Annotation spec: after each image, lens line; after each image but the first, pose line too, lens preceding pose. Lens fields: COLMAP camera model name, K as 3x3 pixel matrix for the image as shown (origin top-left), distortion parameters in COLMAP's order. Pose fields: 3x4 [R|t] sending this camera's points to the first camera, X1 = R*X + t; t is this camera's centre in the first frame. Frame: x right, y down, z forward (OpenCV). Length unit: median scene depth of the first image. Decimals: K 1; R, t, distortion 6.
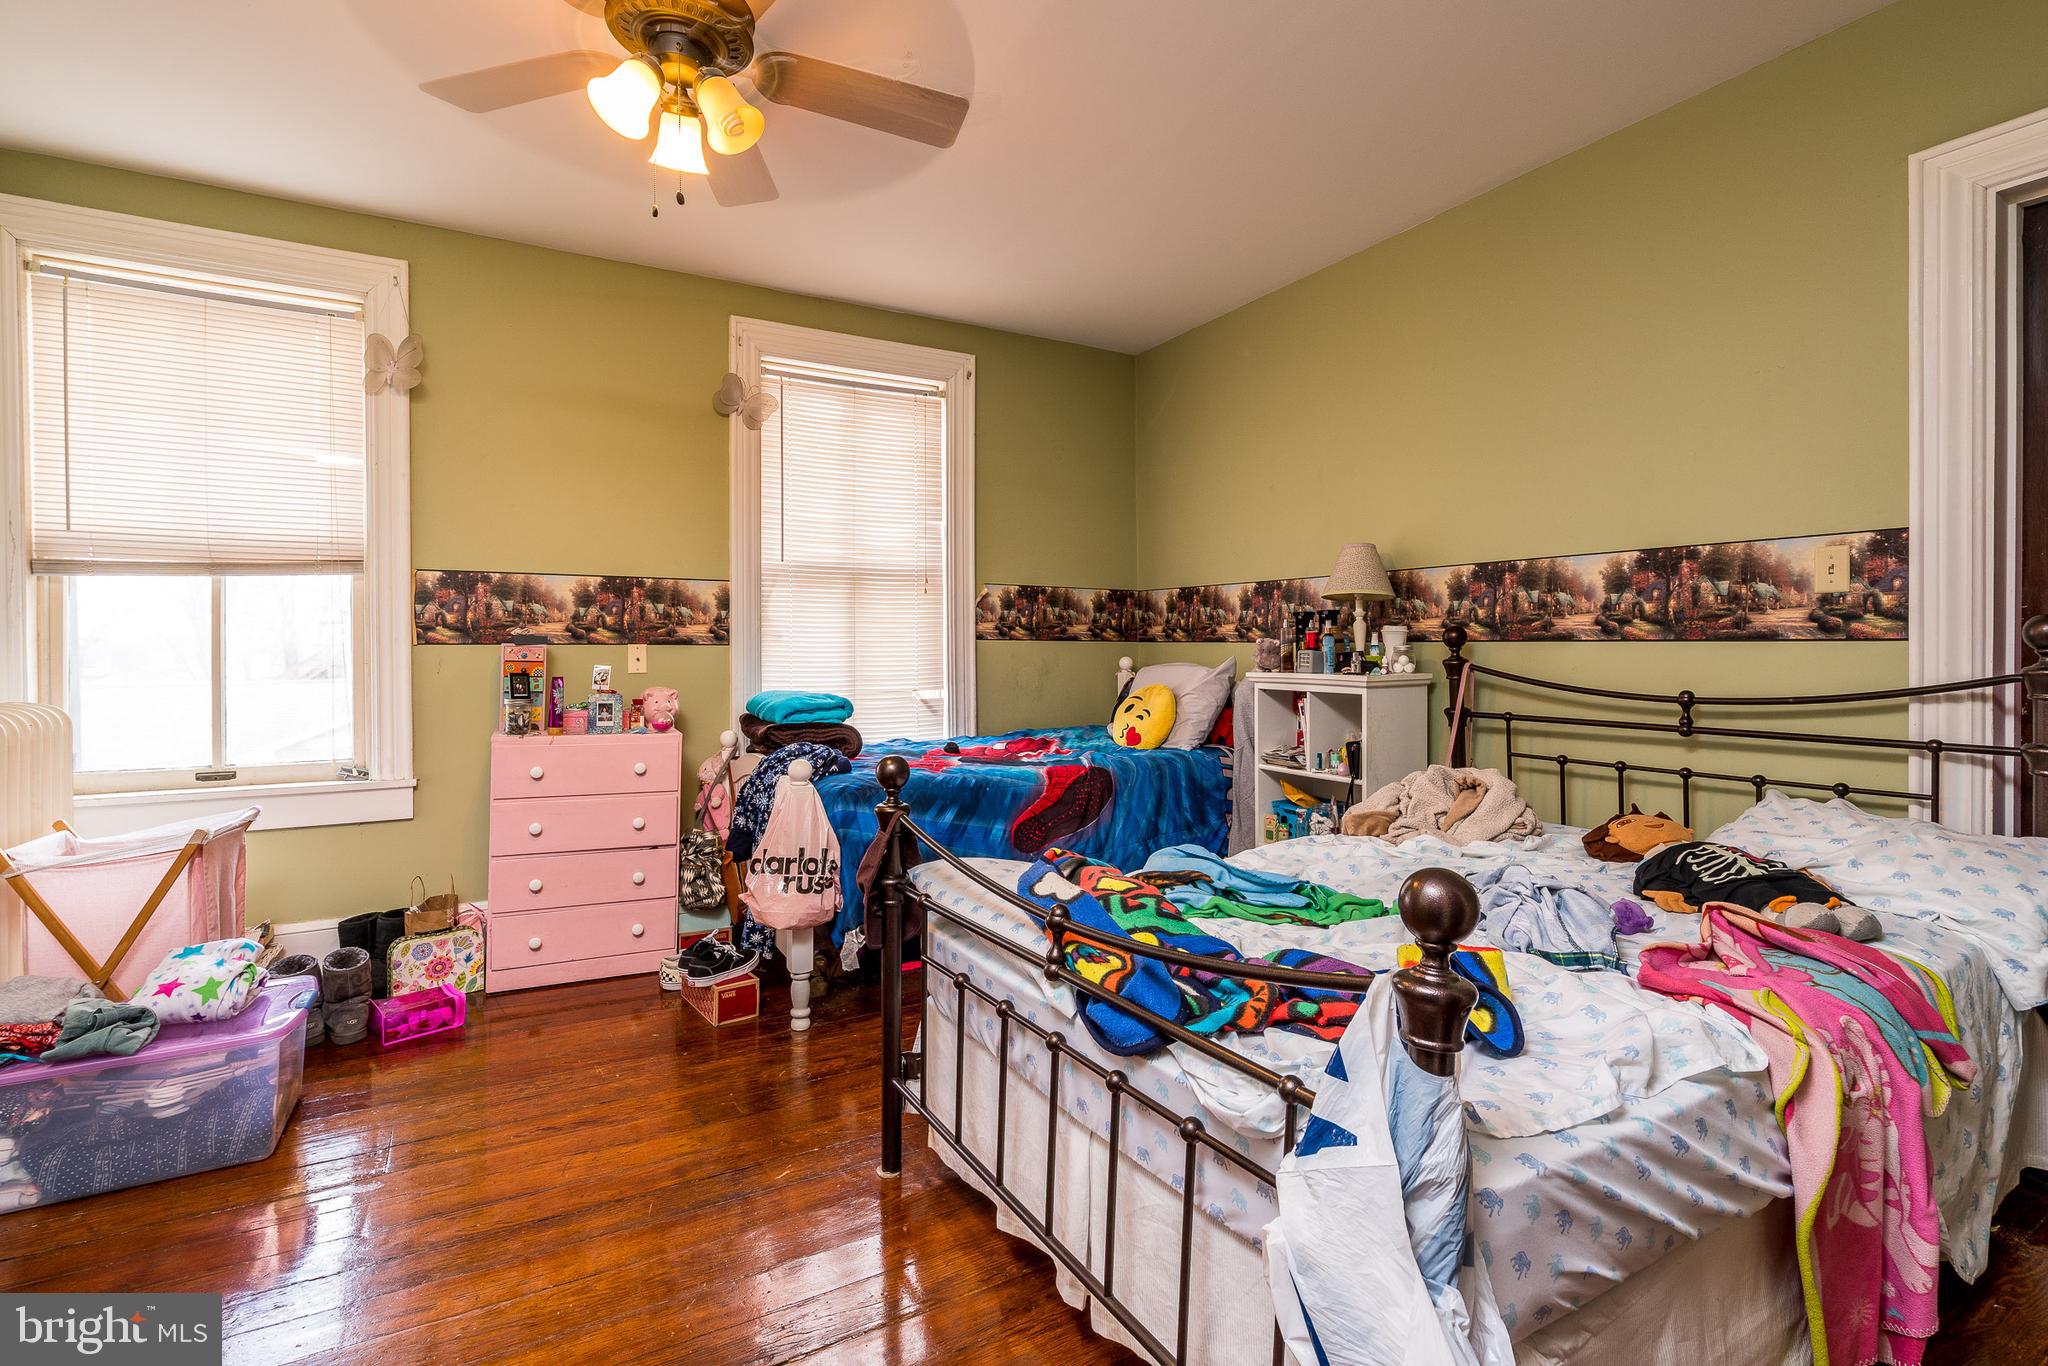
lens RADIAL K [[952.8, 0, 1024.0], [0, 952.8, 683.0], [0, 0, 1]] dist [-0.001679, 0.000228]
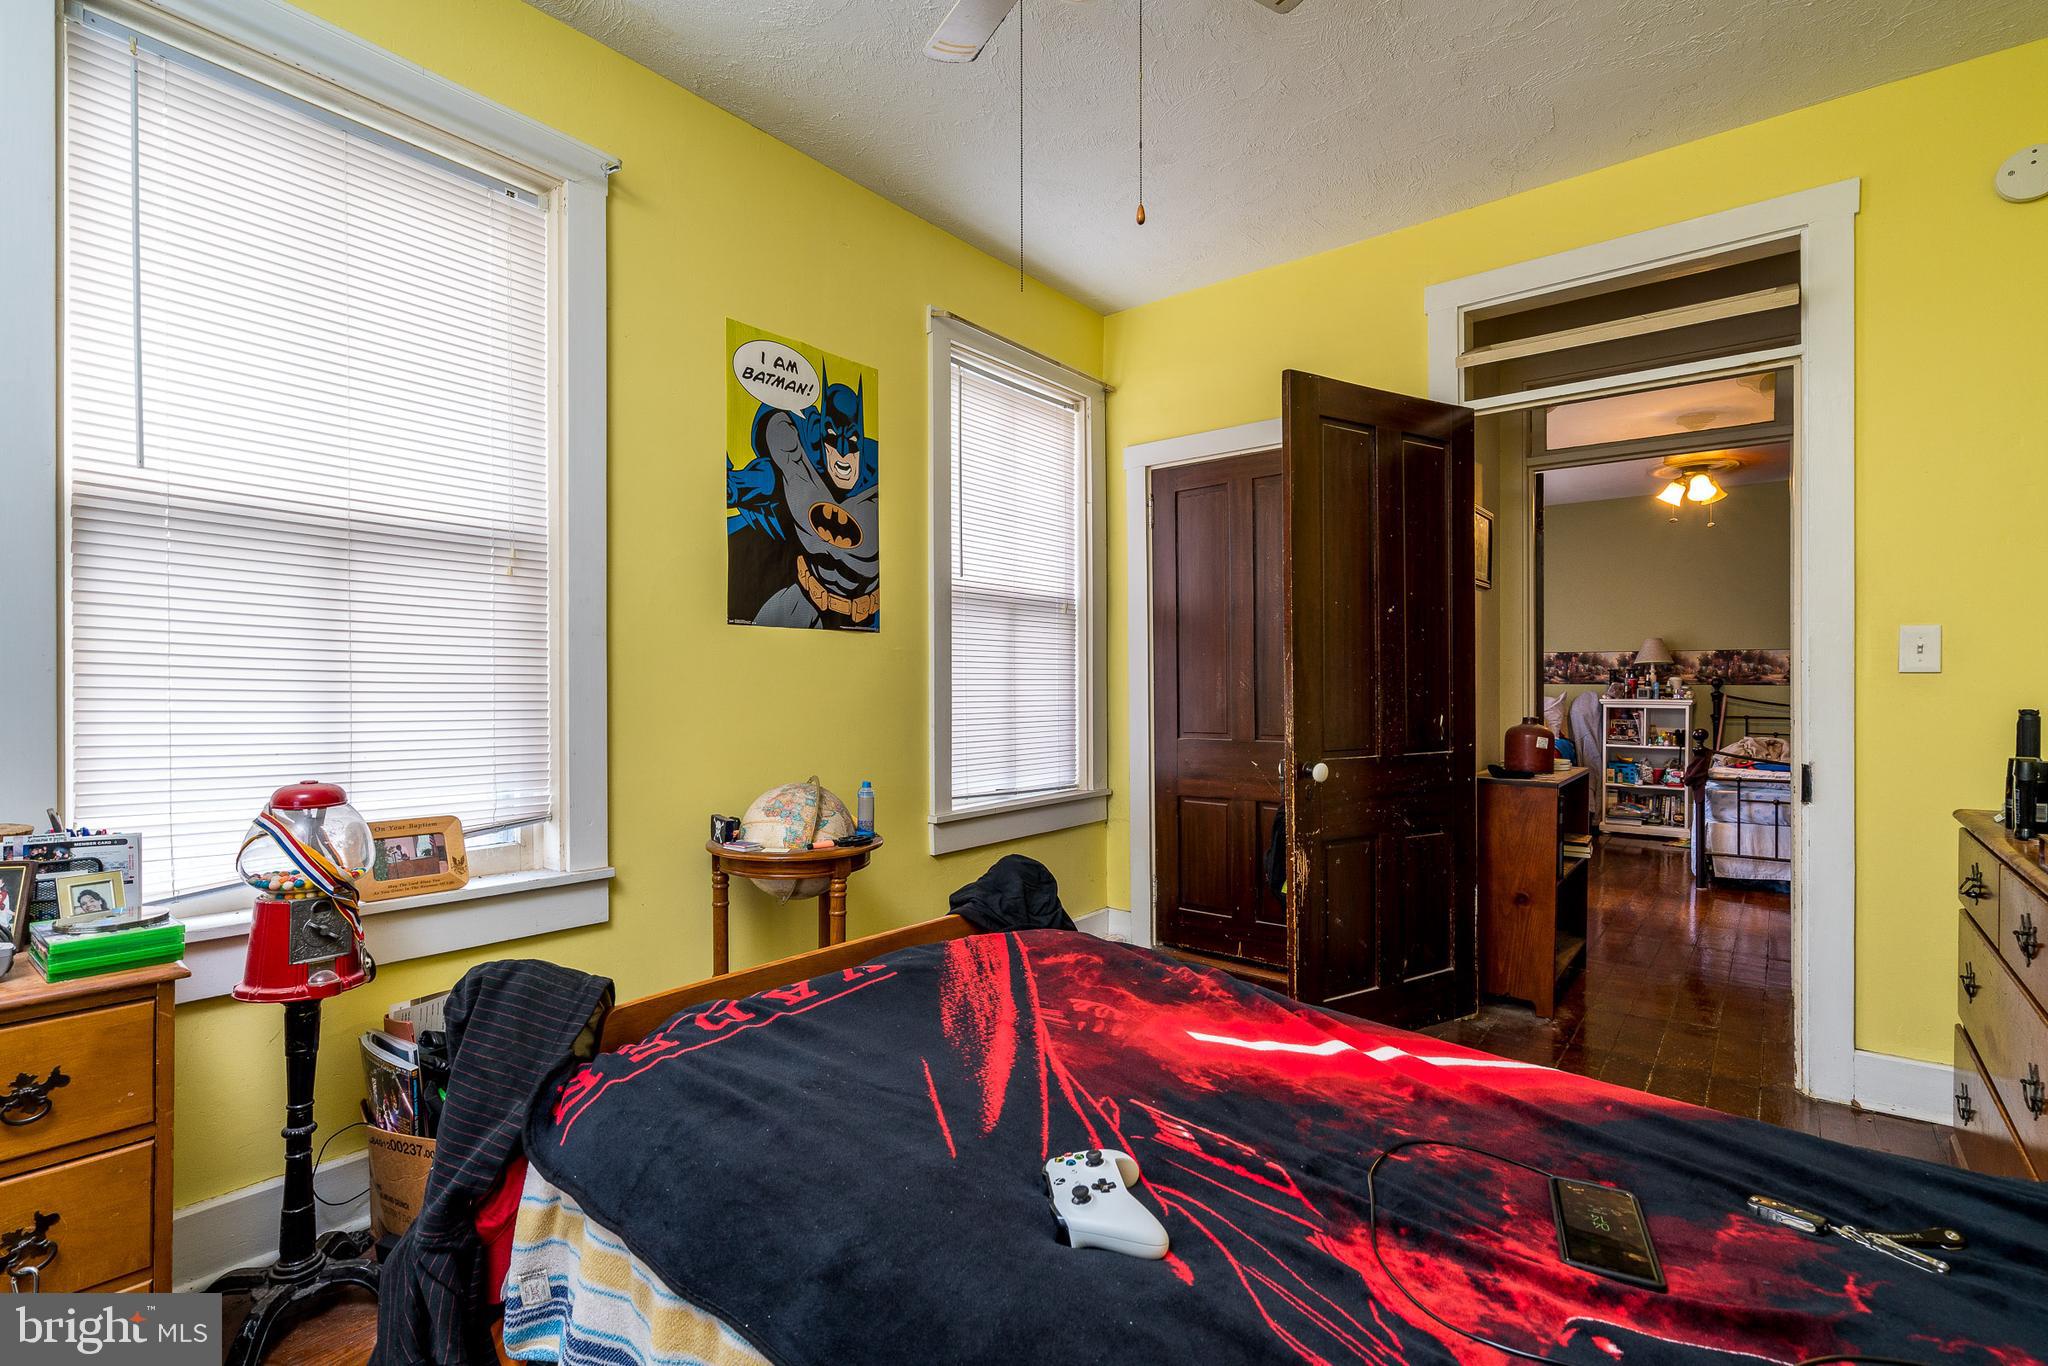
lens RADIAL K [[928.3, 0, 1023.5], [0, 928.3, 692.0], [0, 0, 1]] dist [-0.002463, 0.000242]
pose [[0.931189, 0.005965, 0.364488, -1.908213], [0.005519, 0.999521, -0.030457, 0.031640], [-0.364495, 0.030373, 0.930710, -0.451836]]
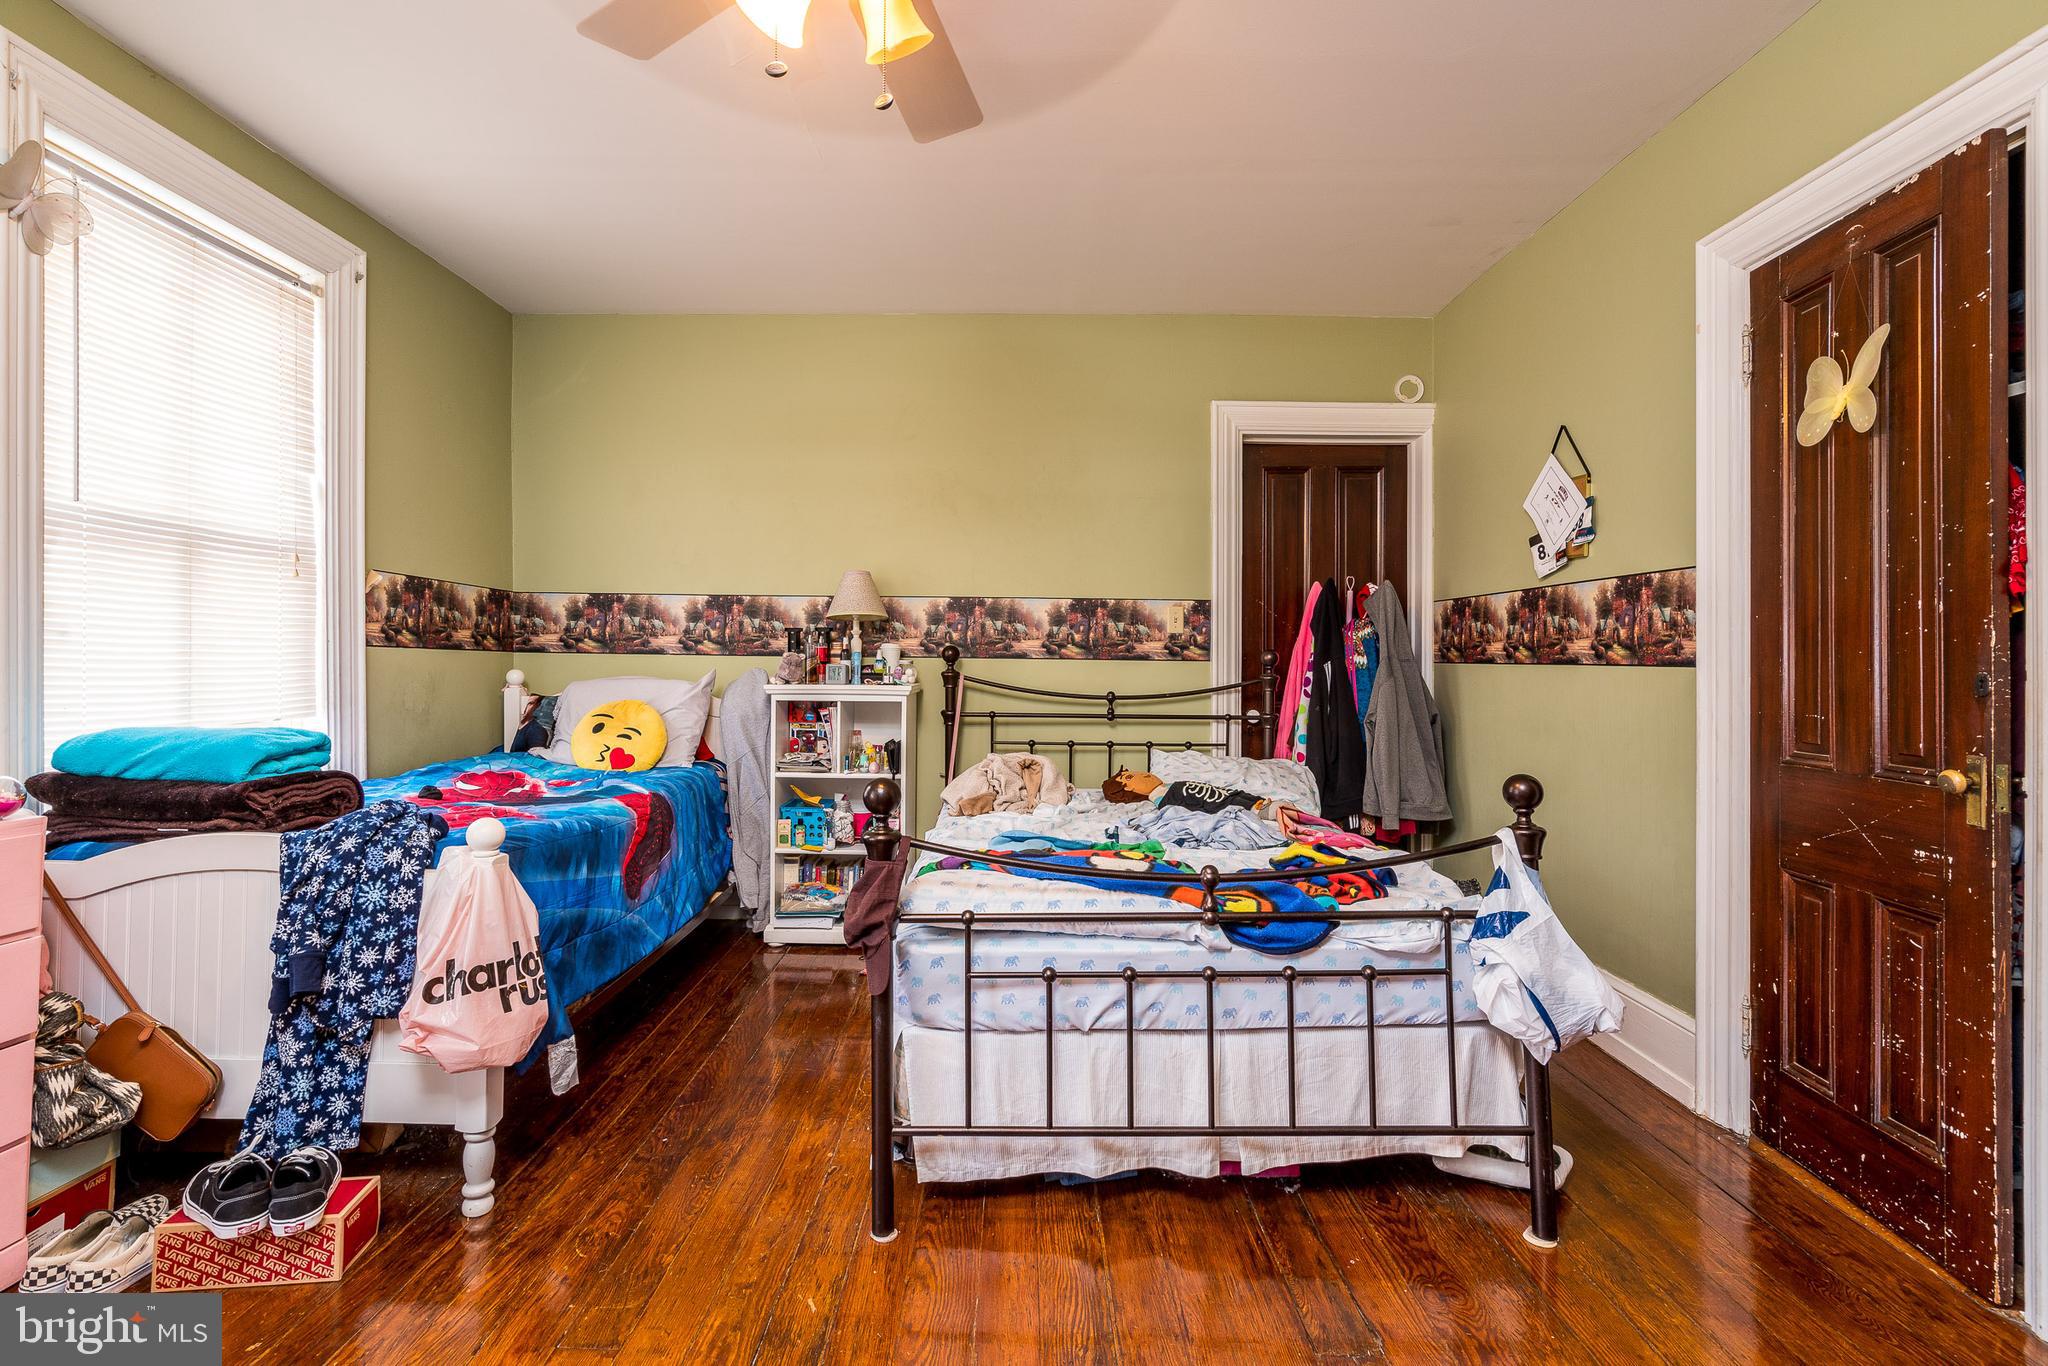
lens RADIAL K [[928.3, 0, 1023.5], [0, 928.3, 692.0], [0, 0, 1]] dist [-0.002463, 0.000242]
pose [[0.486263, -0.019953, 0.873585, -0.595724], [0.024174, 0.999664, 0.009376, -0.007283], [-0.873478, 0.016559, 0.486582, 0.315974]]
